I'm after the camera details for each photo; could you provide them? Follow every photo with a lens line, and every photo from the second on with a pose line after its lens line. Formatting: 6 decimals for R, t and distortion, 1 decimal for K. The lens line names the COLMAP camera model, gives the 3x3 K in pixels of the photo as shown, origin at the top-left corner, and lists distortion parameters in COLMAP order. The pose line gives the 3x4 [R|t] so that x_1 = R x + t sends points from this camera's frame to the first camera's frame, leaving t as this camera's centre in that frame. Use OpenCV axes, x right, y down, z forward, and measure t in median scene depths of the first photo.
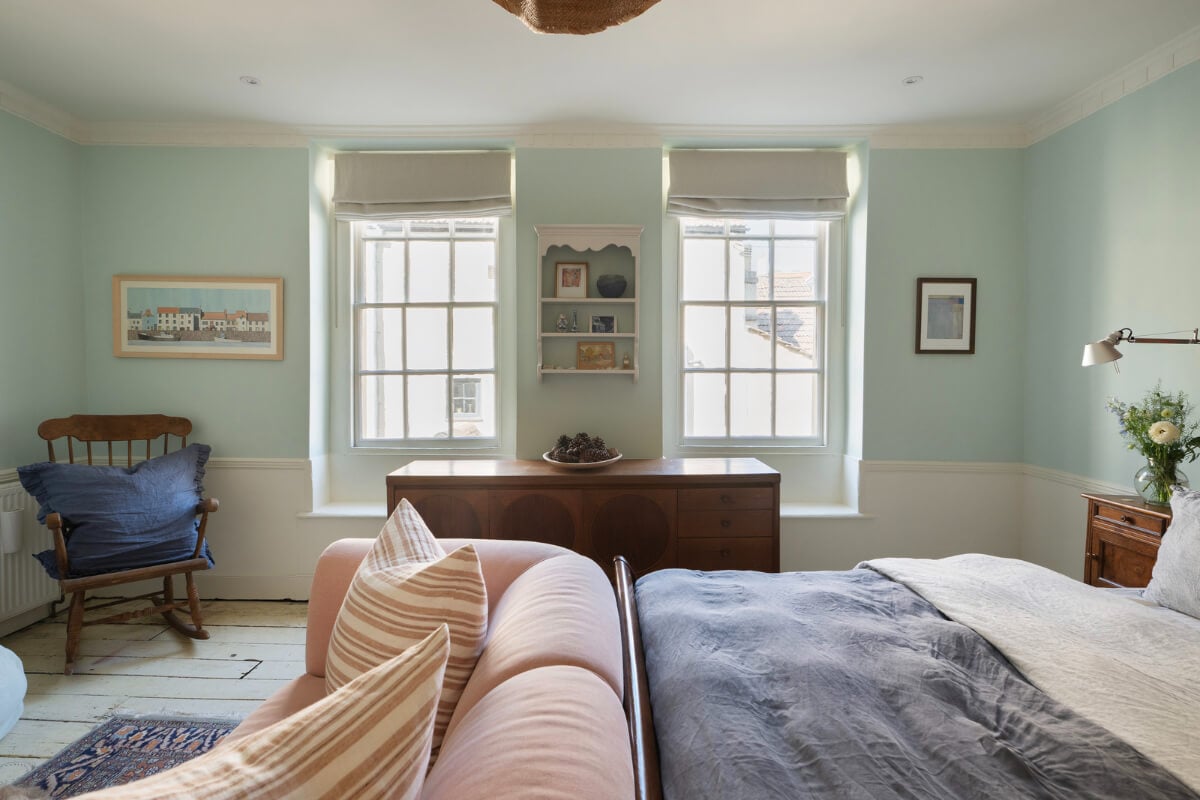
lens RADIAL K [[596.0, 0, 568.1], [0, 596.0, 387.3], [0, 0, 1]] dist [-0.002888, -0.001545]
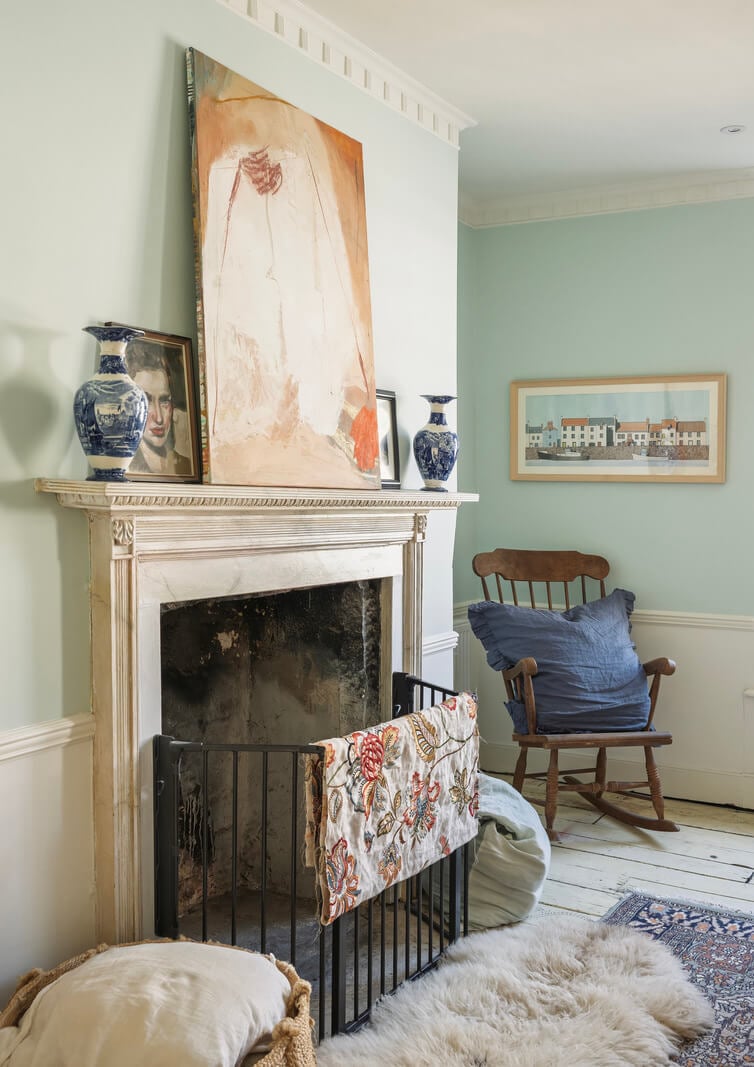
lens RADIAL K [[1028.7, 0, 374.9], [0, 1028.7, 506.0], [0, 0, 1]] dist [0.000587, 0.000000]
pose [[0.875256, 0.004657, -0.483638, -0.241971], [-0.012920, 0.999822, -0.013755, 0.006598], [0.483487, 0.018287, 0.875160, -0.347656]]
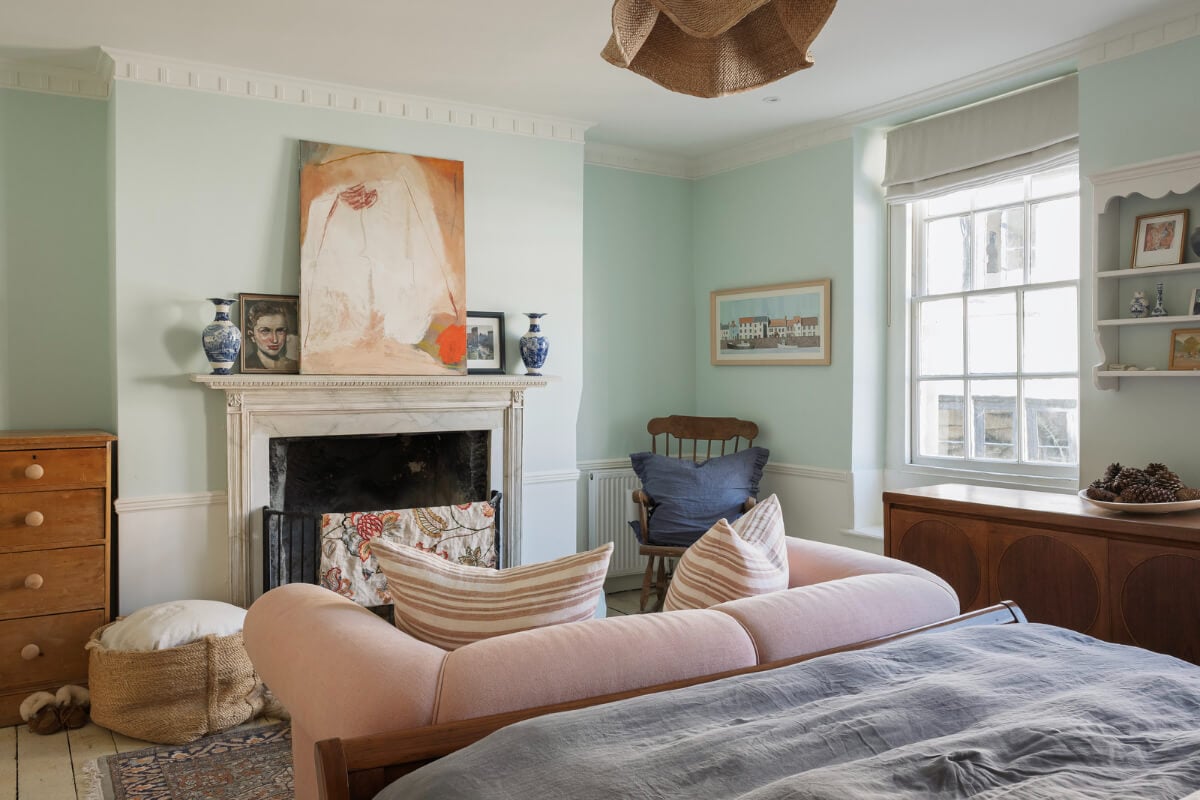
lens RADIAL K [[866.9, 0, 593.6], [0, 866.9, 378.6], [0, 0, 1]] dist [0.013962, -0.003016]
pose [[0.559653, -0.006644, -0.828701, 0.464009], [-0.010926, 0.999822, -0.015394, 0.001546], [0.828655, 0.017669, 0.559481, -0.089517]]
